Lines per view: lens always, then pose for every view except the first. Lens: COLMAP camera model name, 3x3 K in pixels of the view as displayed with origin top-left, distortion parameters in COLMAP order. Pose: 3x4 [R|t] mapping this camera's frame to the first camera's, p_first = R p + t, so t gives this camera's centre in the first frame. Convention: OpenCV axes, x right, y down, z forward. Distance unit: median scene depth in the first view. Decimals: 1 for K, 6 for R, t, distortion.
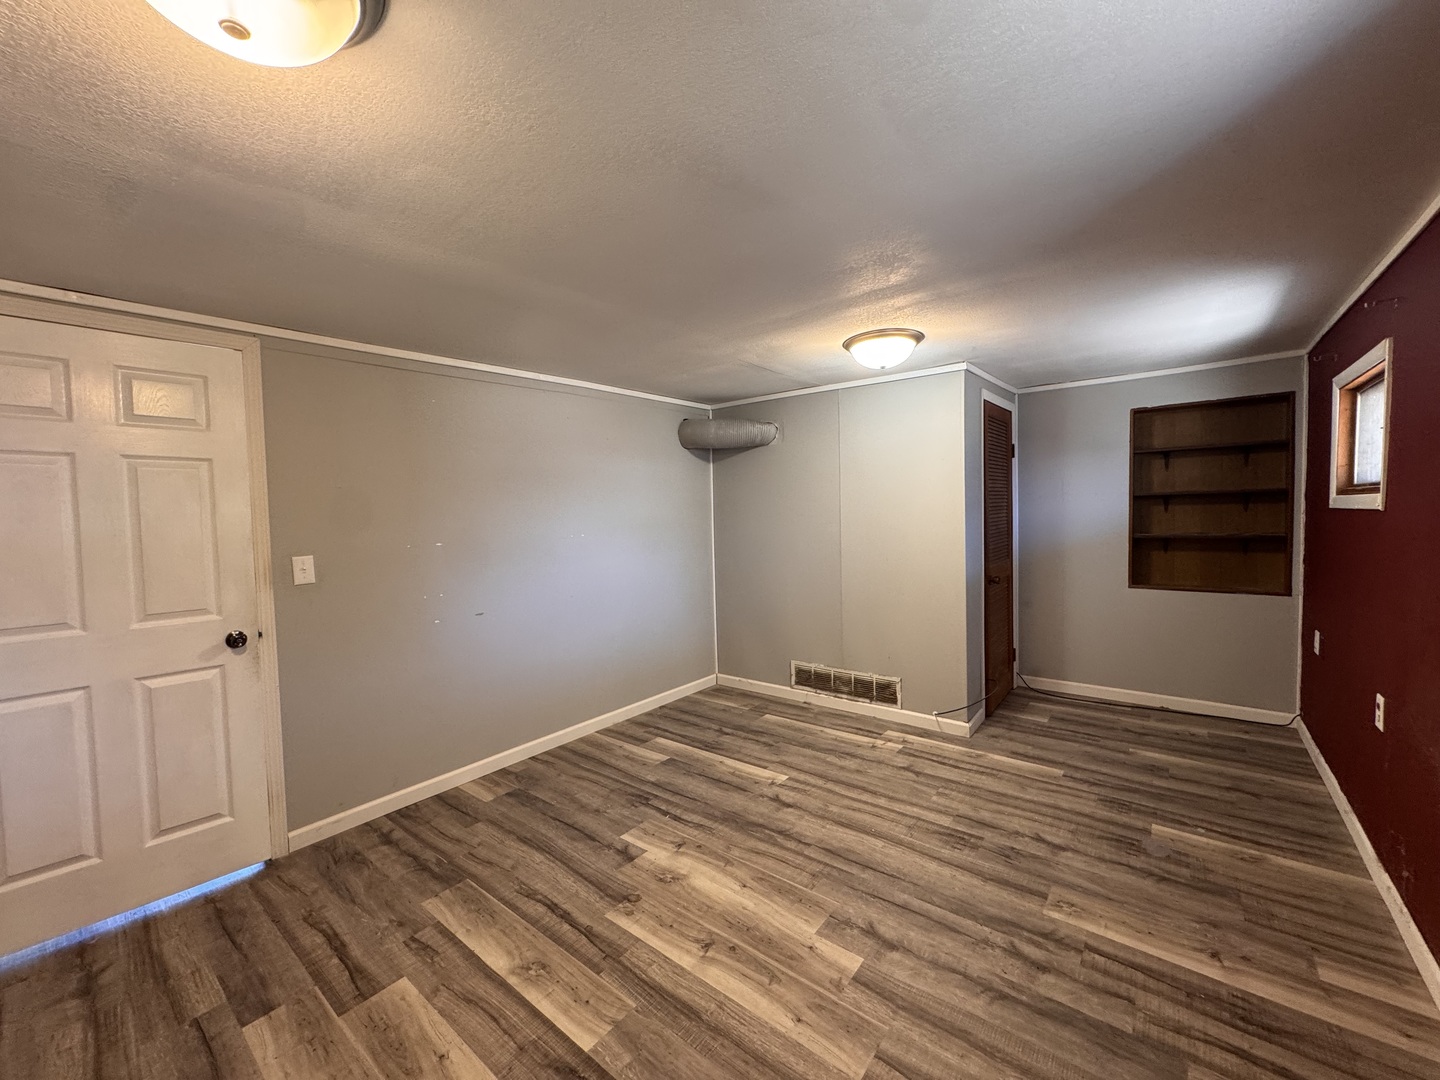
lens RADIAL K [[573.2, 0, 720.6], [0, 573.2, 540.0], [0, 0, 1]] dist [-0.000781, -0.000843]
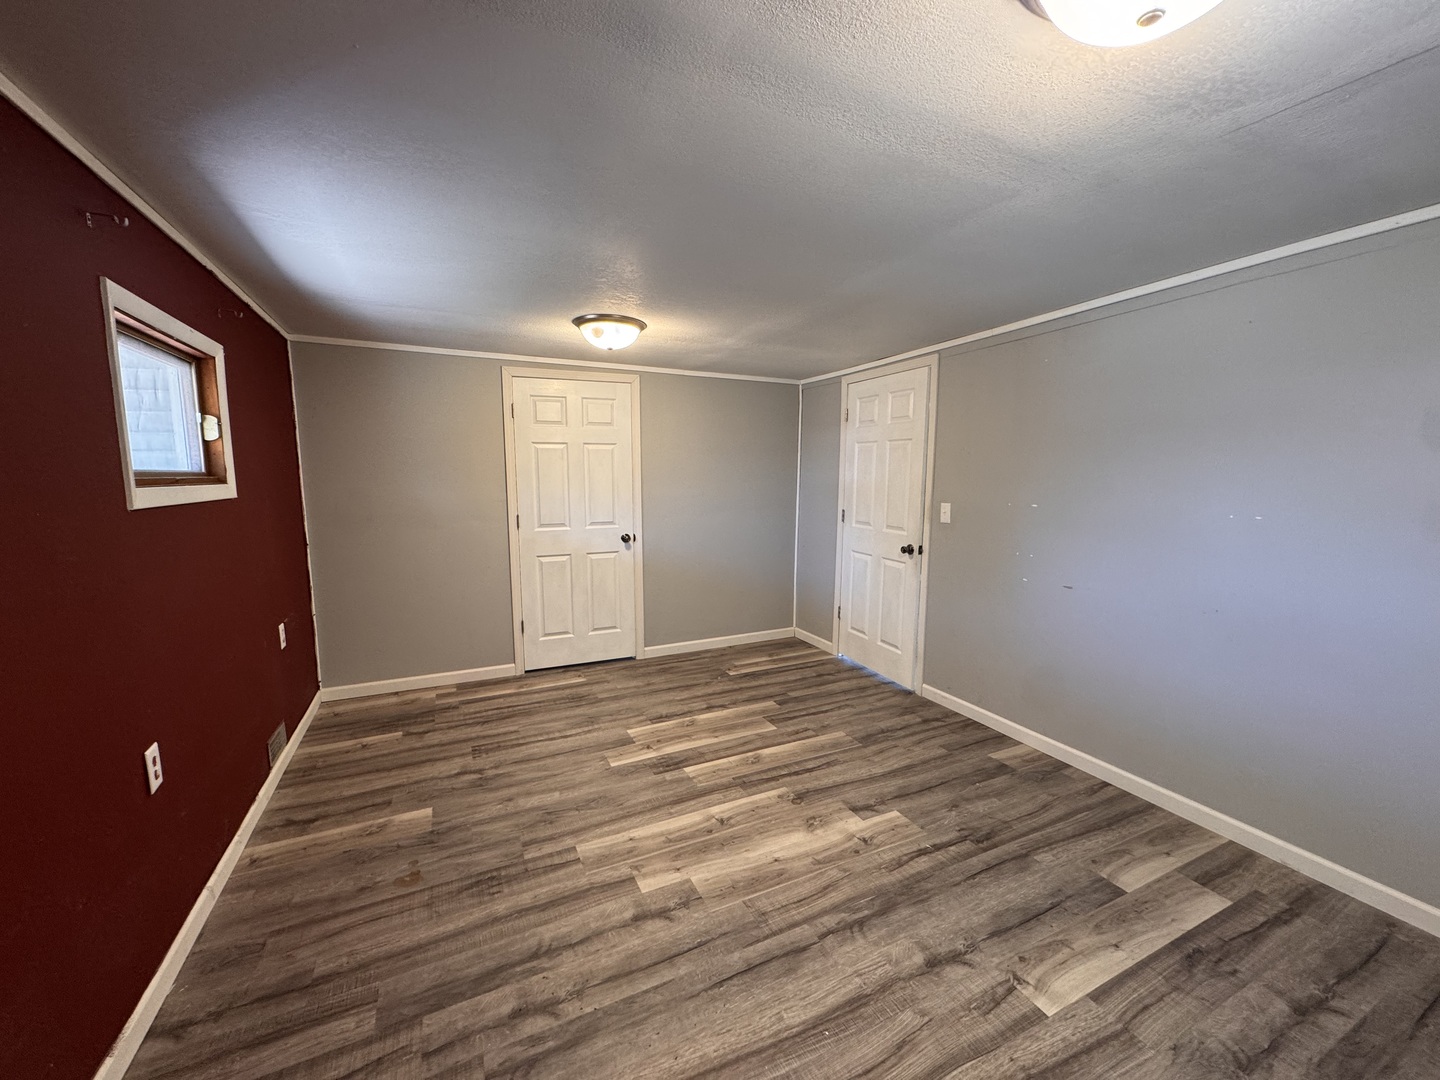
lens RADIAL K [[573.2, 0, 716.9], [0, 573.2, 541.1], [0, 0, 1]] dist [-0.000781, -0.000843]
pose [[-0.434873, 0.132427, -0.890701, 0.983278], [-0.035449, 0.985843, 0.163880, -0.112862], [0.899794, 0.102841, -0.424022, 1.387158]]
